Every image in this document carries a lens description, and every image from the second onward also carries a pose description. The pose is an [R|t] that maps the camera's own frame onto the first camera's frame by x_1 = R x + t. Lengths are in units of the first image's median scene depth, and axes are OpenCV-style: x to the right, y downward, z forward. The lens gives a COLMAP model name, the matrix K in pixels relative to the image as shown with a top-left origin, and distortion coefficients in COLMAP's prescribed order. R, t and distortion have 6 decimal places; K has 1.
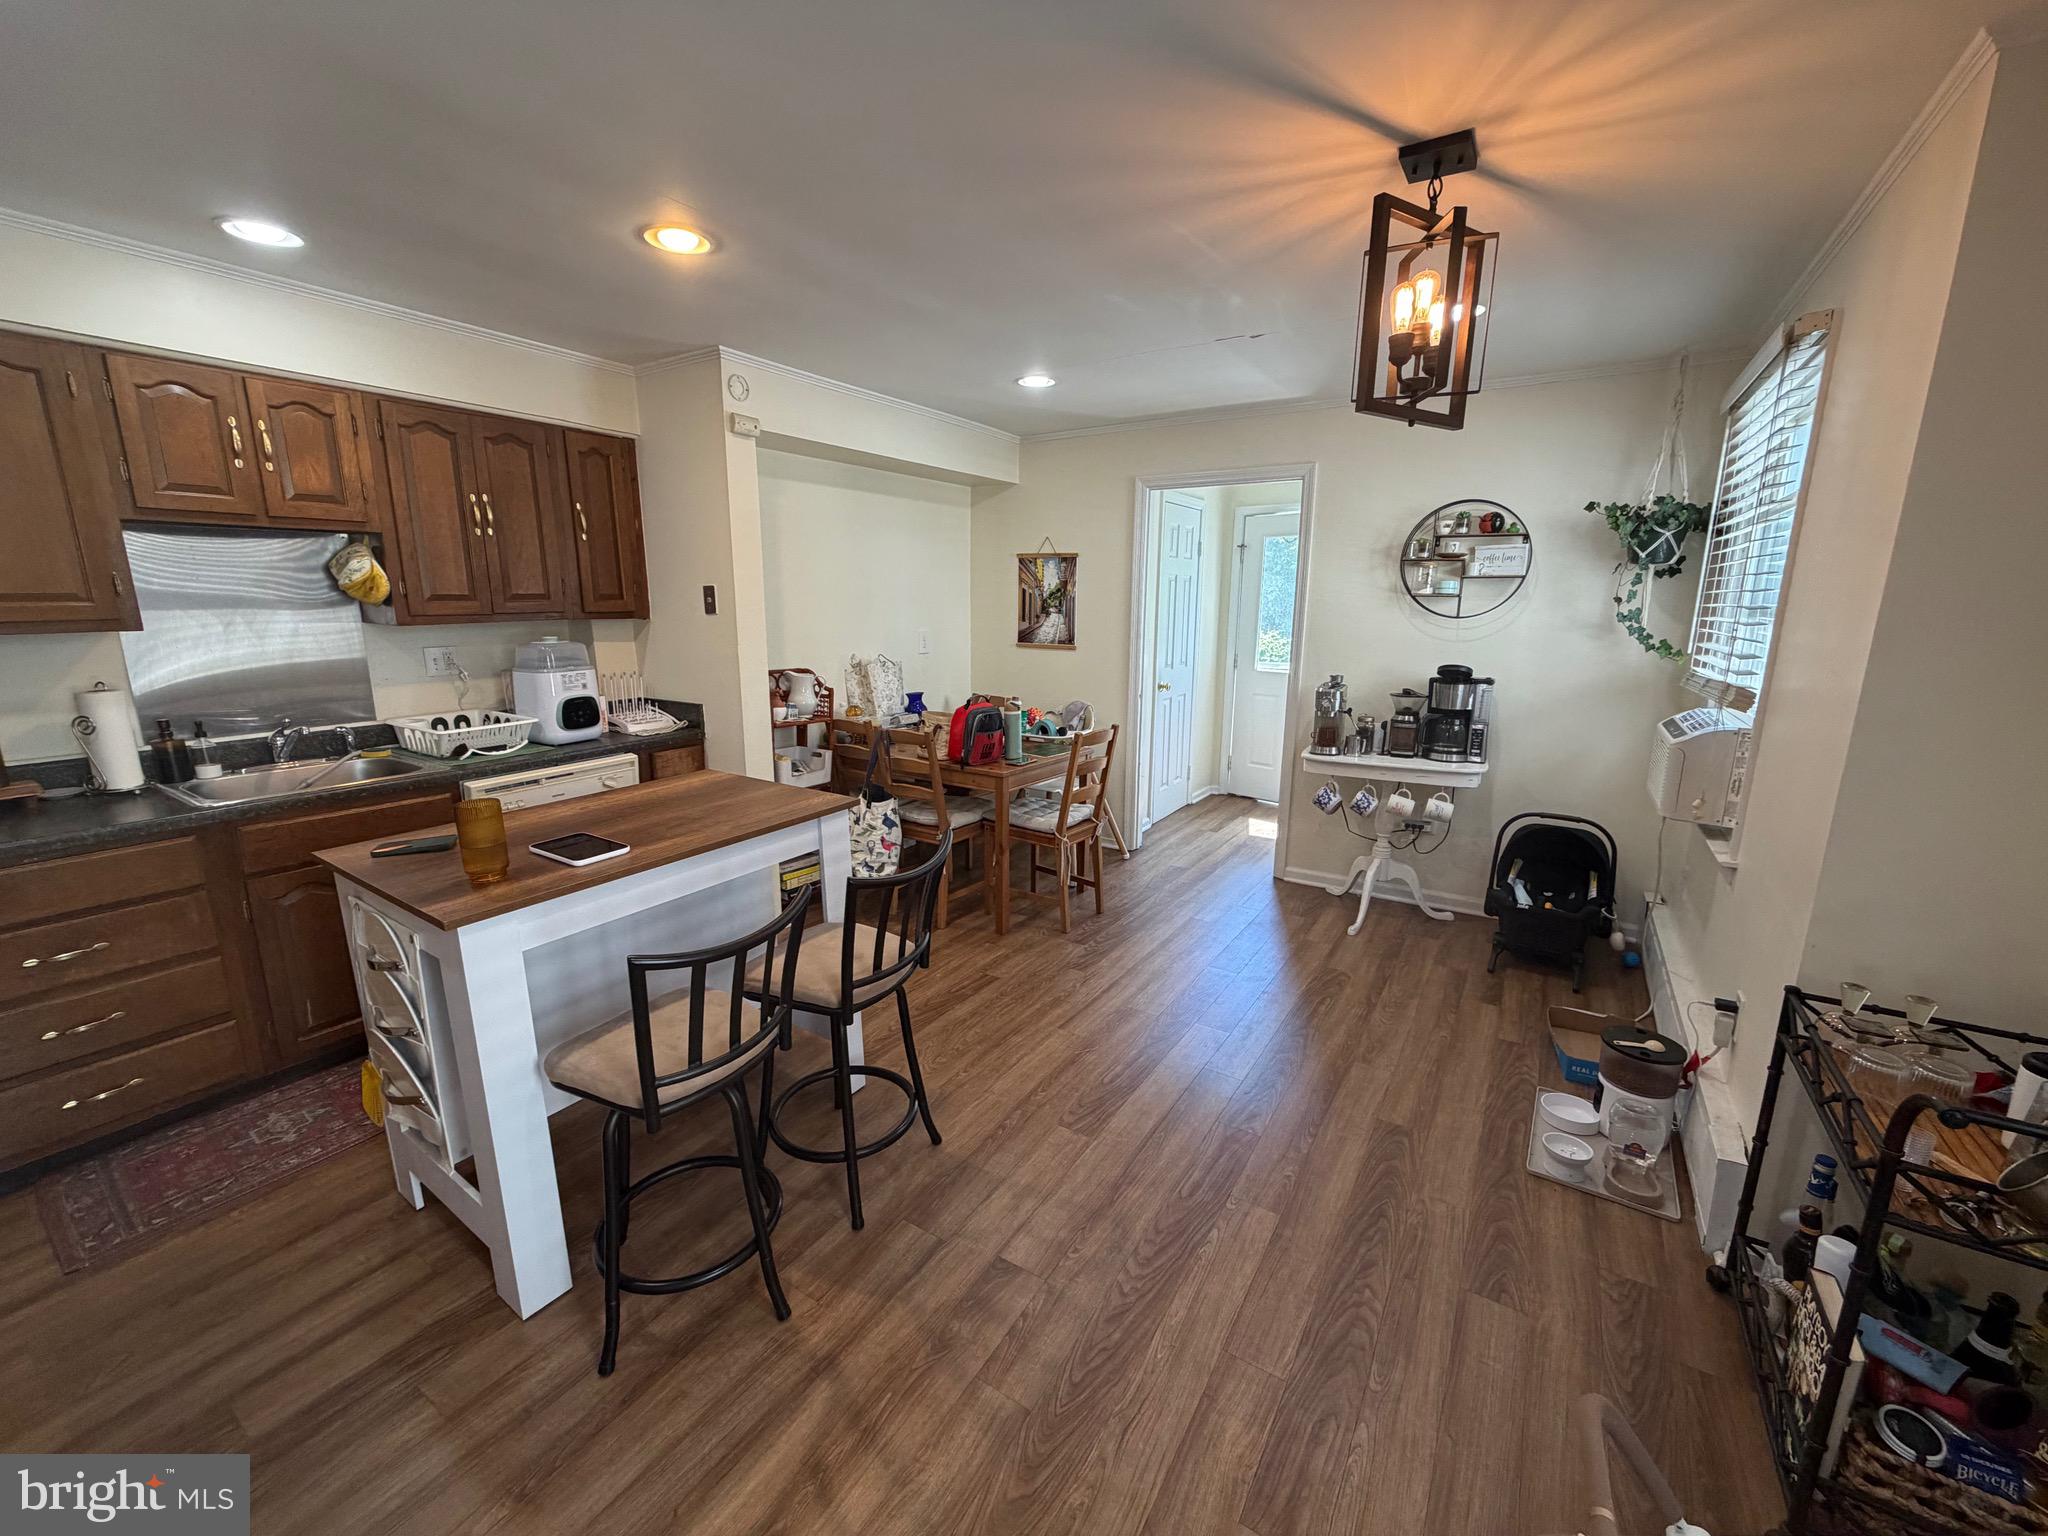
lens RADIAL K [[812.3, 0, 1018.6], [0, 812.3, 773.3], [0, 0, 1]] dist [-0.002304, 0.000595]
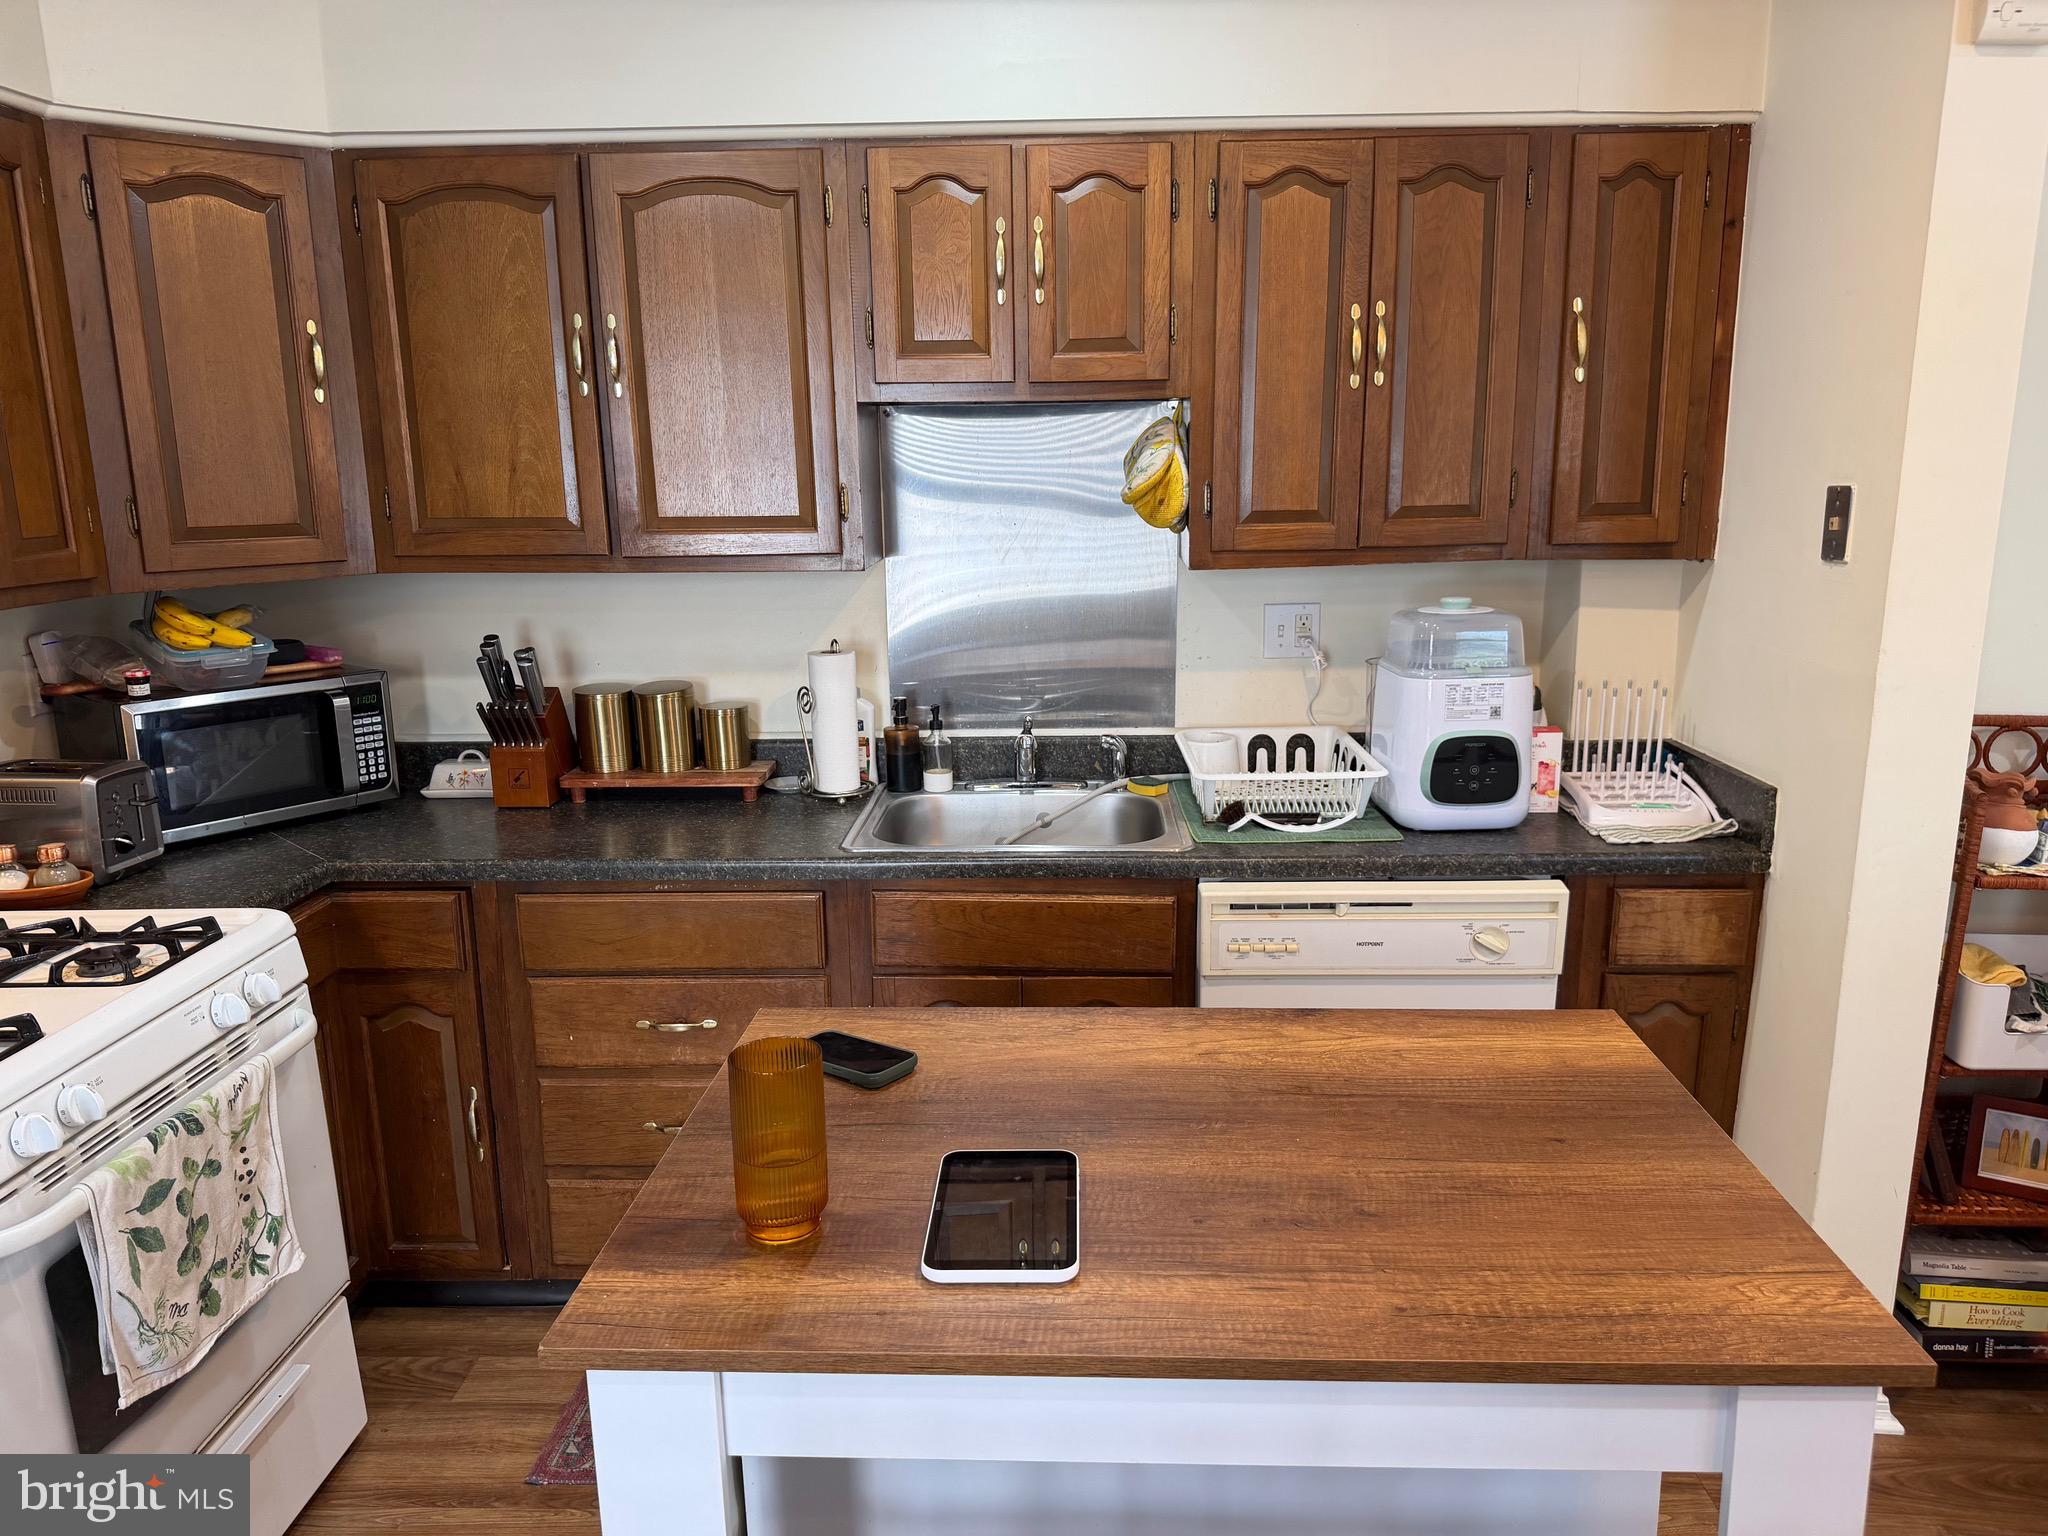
lens RADIAL K [[1434.0, 0, 1020.7], [0, 1434.0, 771.4], [0, 0, 1]] dist [0.054354, -0.070480]
pose [[0.516418, 0.167858, -0.839724, 0.002395], [-0.170734, 0.981095, 0.091119, -0.115023], [0.839144, 0.096314, 0.535314, 0.400225]]
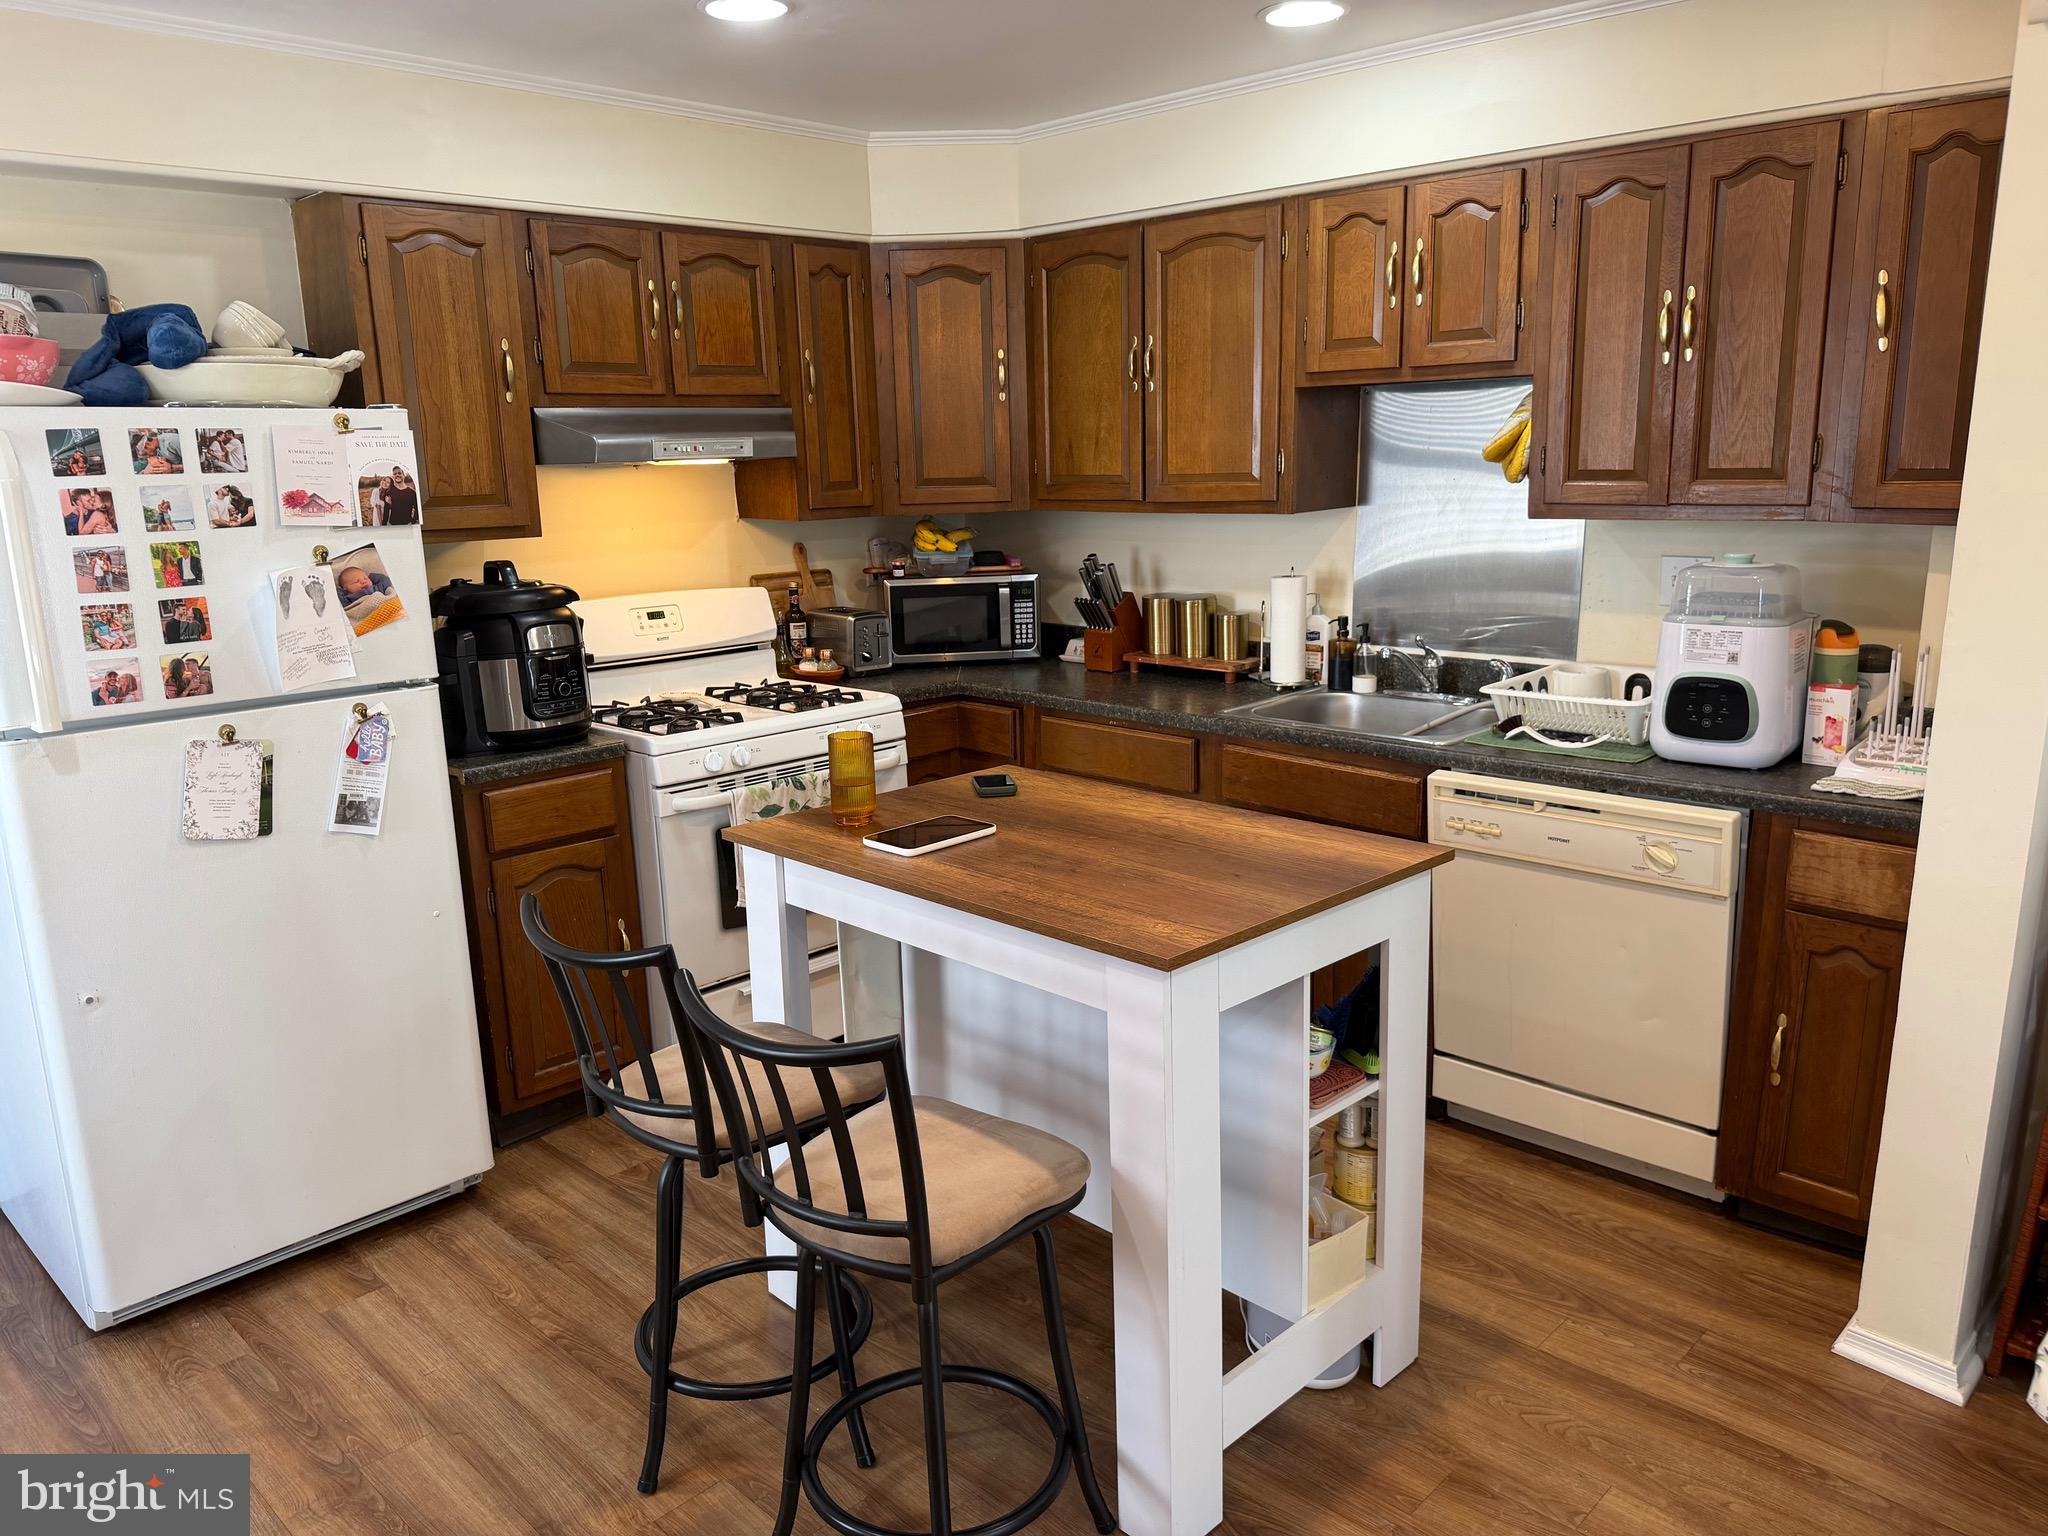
lens RADIAL K [[1434.0, 0, 1007.4], [0, 1434.0, 774.4], [0, 0, 1]] dist [0.054354, -0.070480]
pose [[-0.199712, 0.220120, -0.954810, 0.450587], [-0.191506, 0.946880, 0.258348, -0.204552], [0.960958, 0.234448, -0.146949, 0.809279]]
